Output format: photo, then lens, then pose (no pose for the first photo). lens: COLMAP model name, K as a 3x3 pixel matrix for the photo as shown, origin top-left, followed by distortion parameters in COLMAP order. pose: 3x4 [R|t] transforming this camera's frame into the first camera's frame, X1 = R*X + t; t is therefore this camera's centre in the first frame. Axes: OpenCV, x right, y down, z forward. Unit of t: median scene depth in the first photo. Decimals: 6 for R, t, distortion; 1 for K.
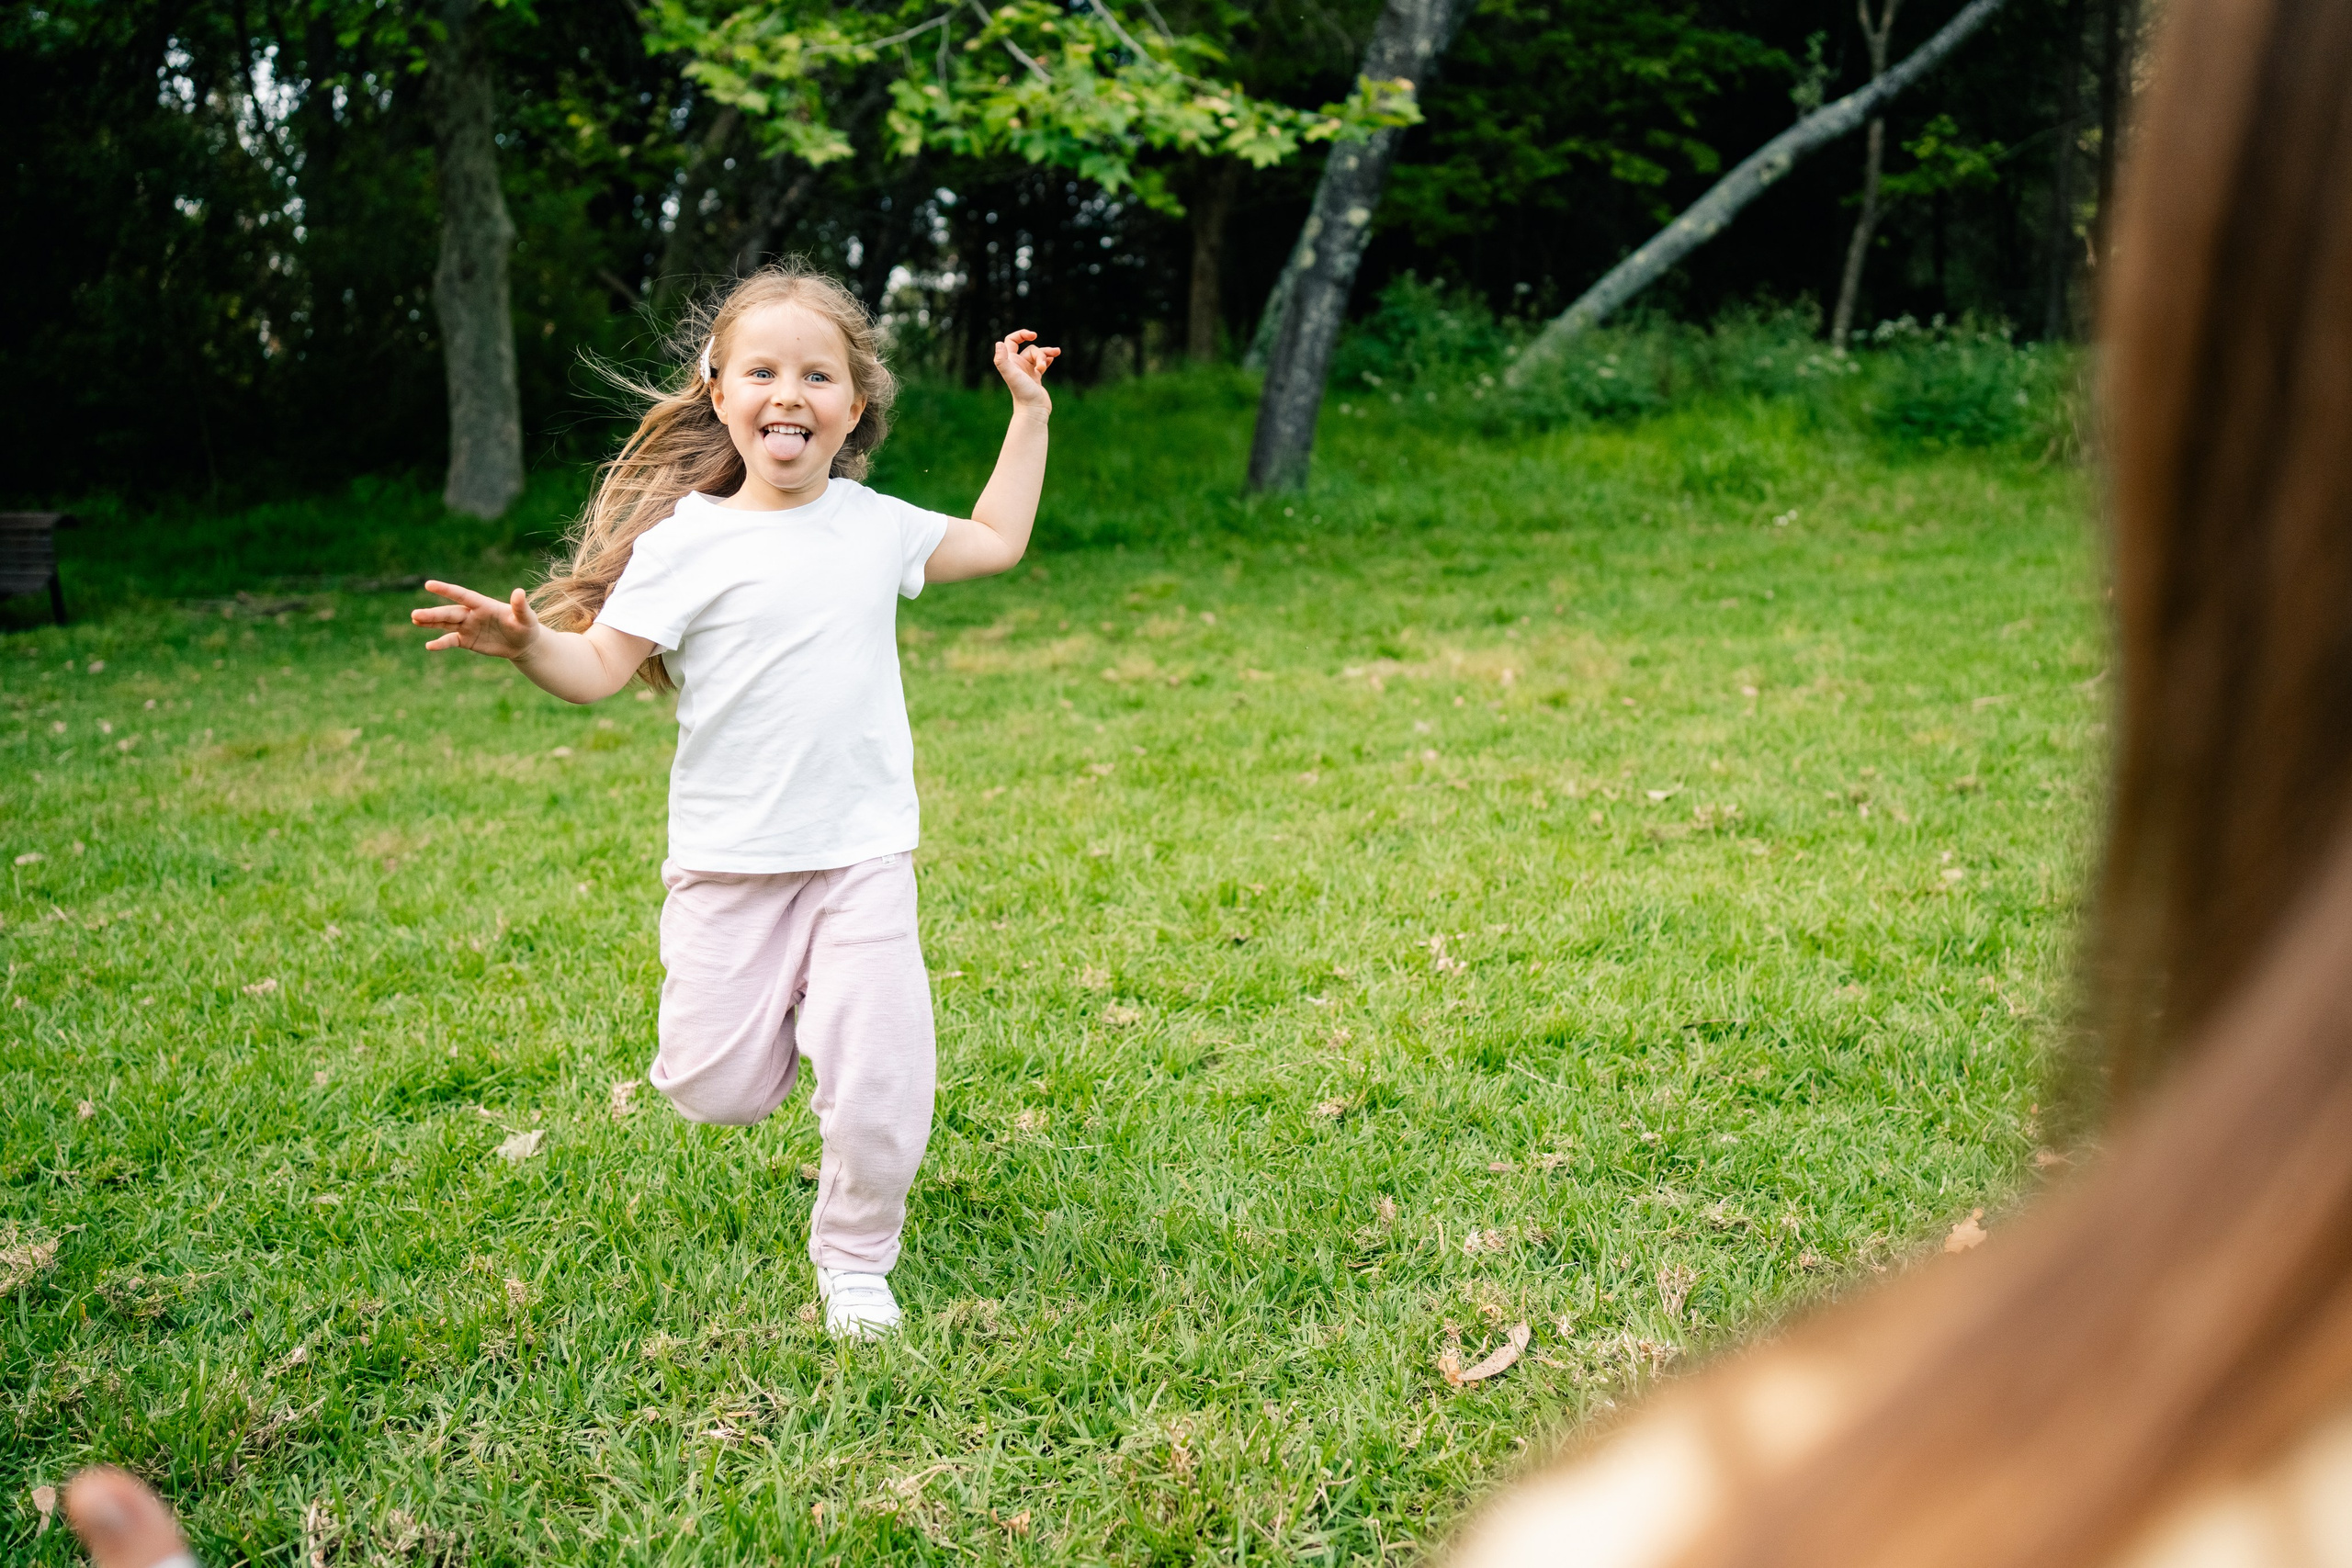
lens RADIAL K [[2472.2, 0, 1176.0], [0, 2472.2, 784.0], [0, 0, 1]] dist [-0.098496, -0.000337]
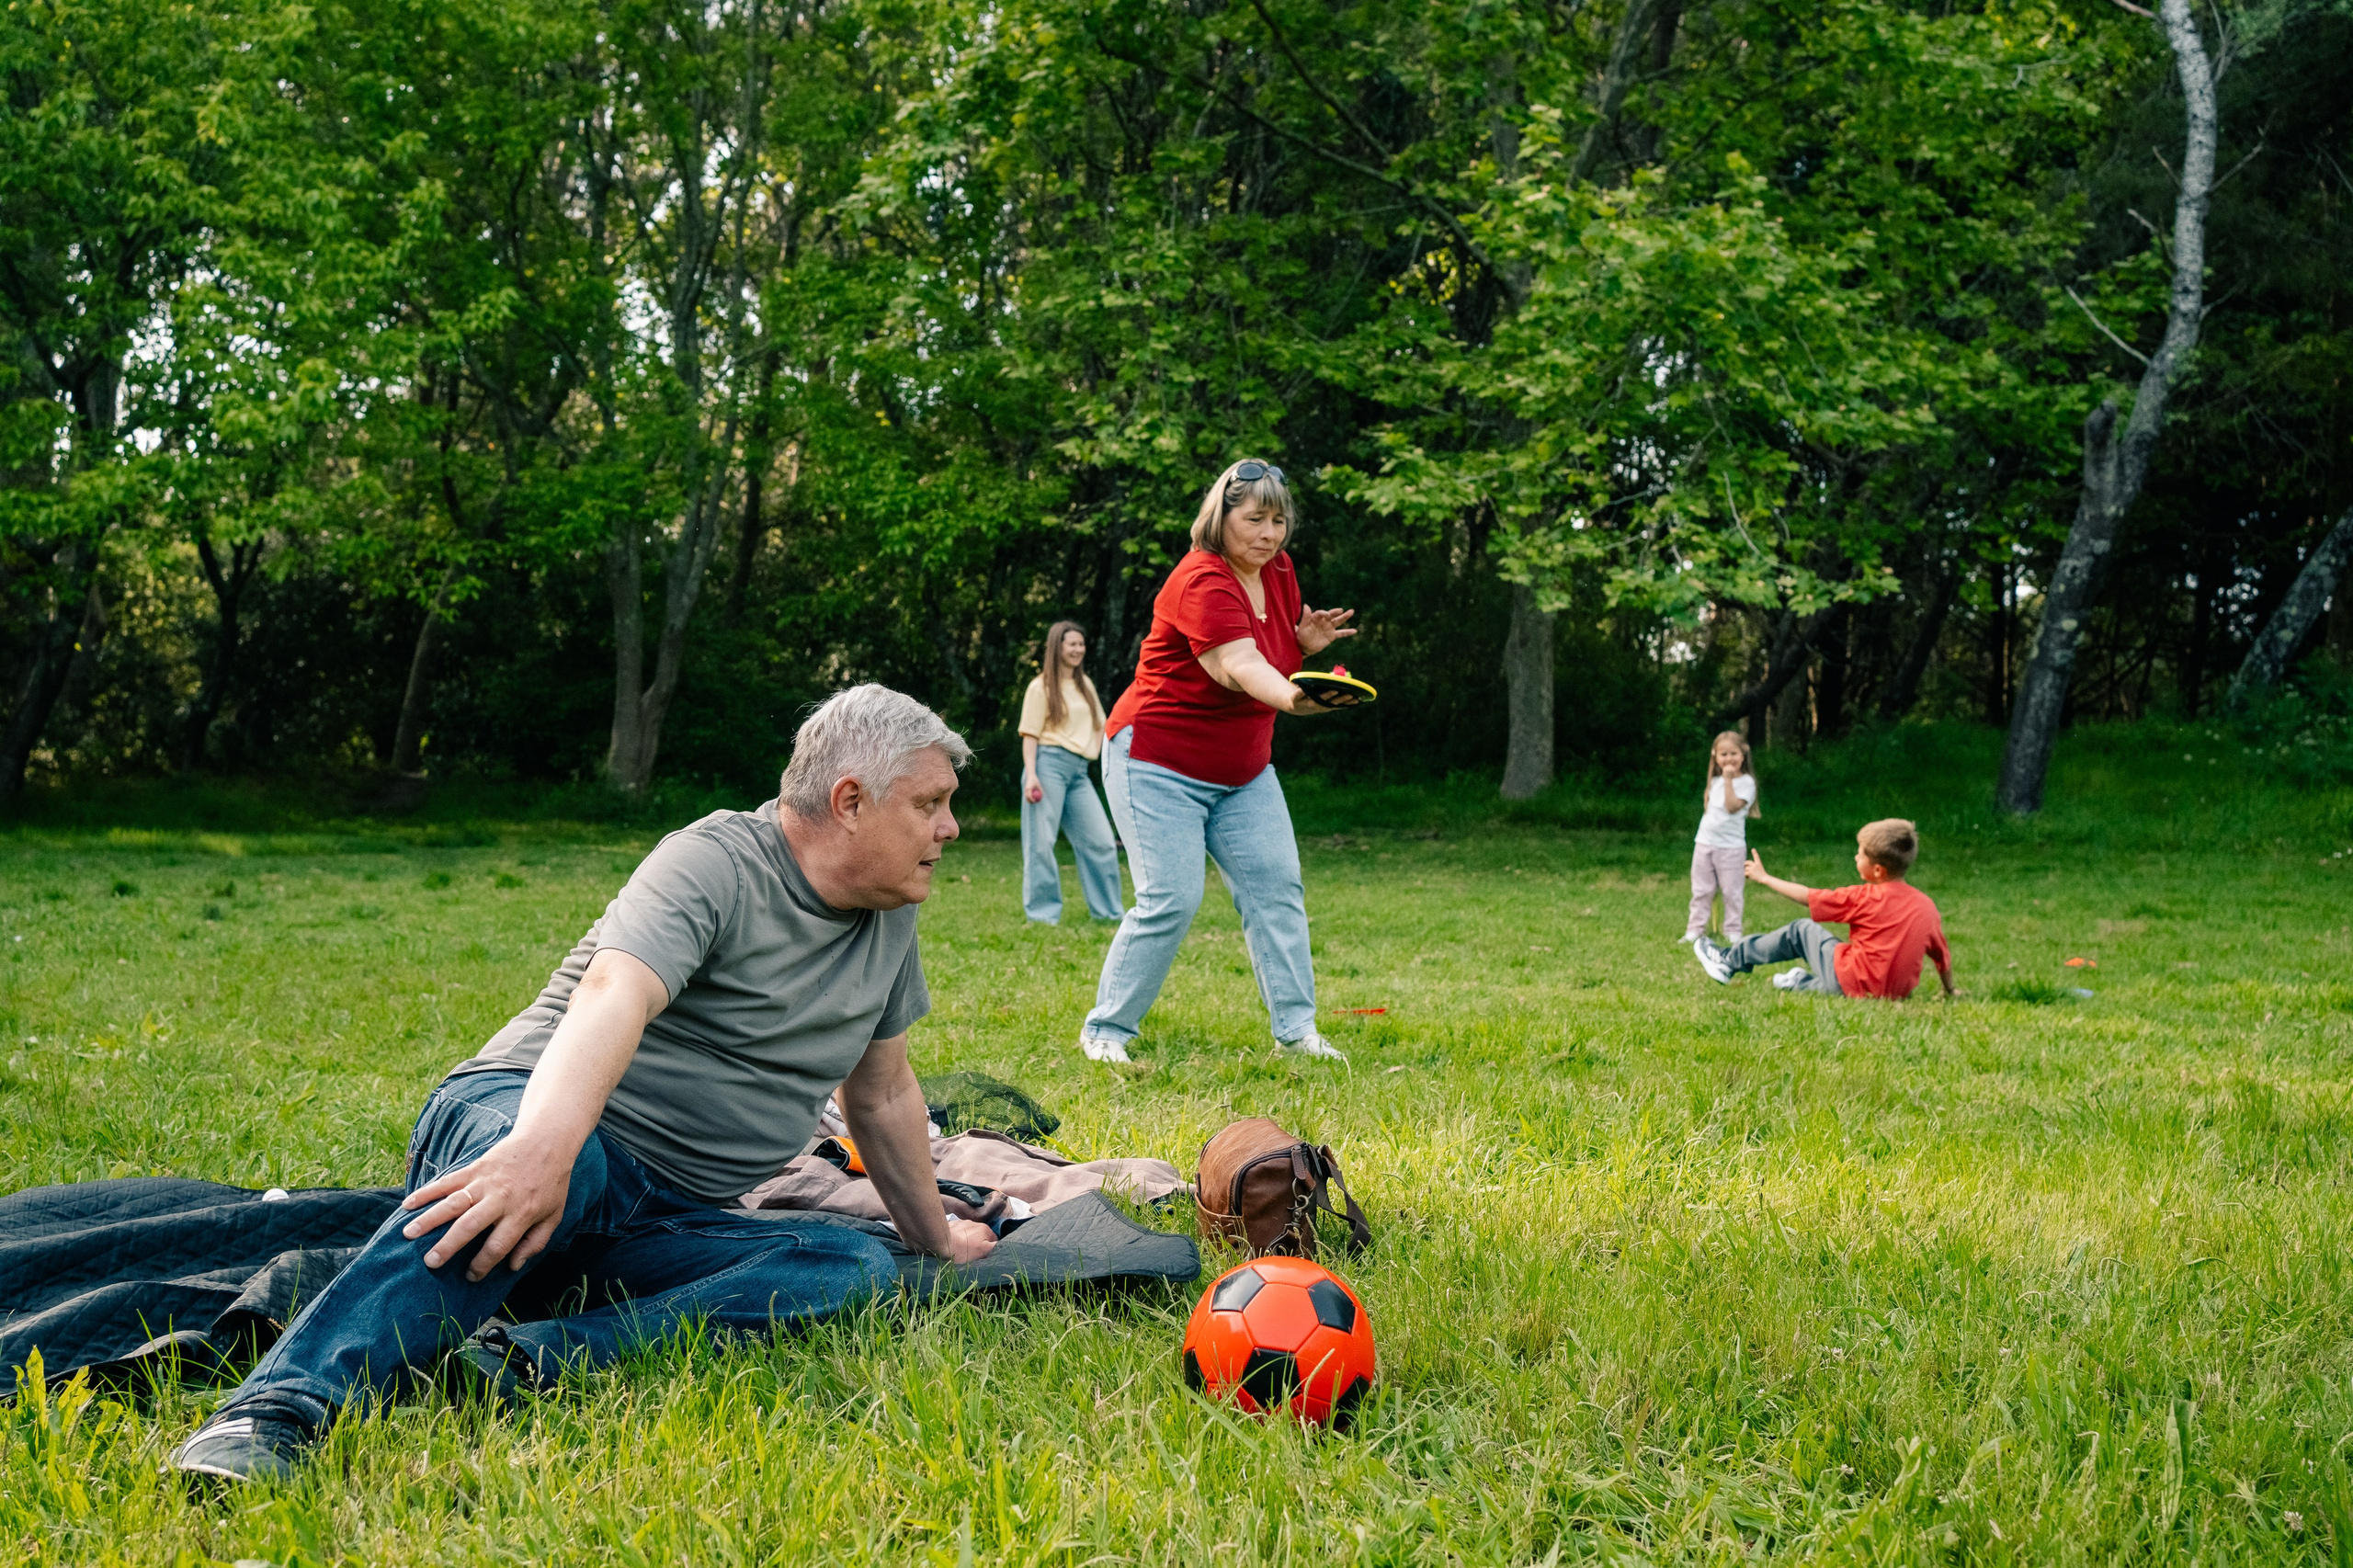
lens RADIAL K [[2473.4, 0, 1176.5], [0, 2473.4, 784.0], [0, 0, 1]] dist [-0.098496, -0.000337]
pose [[0.852620, 0.049873, -0.520147, 0.459025], [-0.115675, 0.988752, -0.094808, 0.071169], [0.509568, 0.141003, 0.848799, -0.573993]]
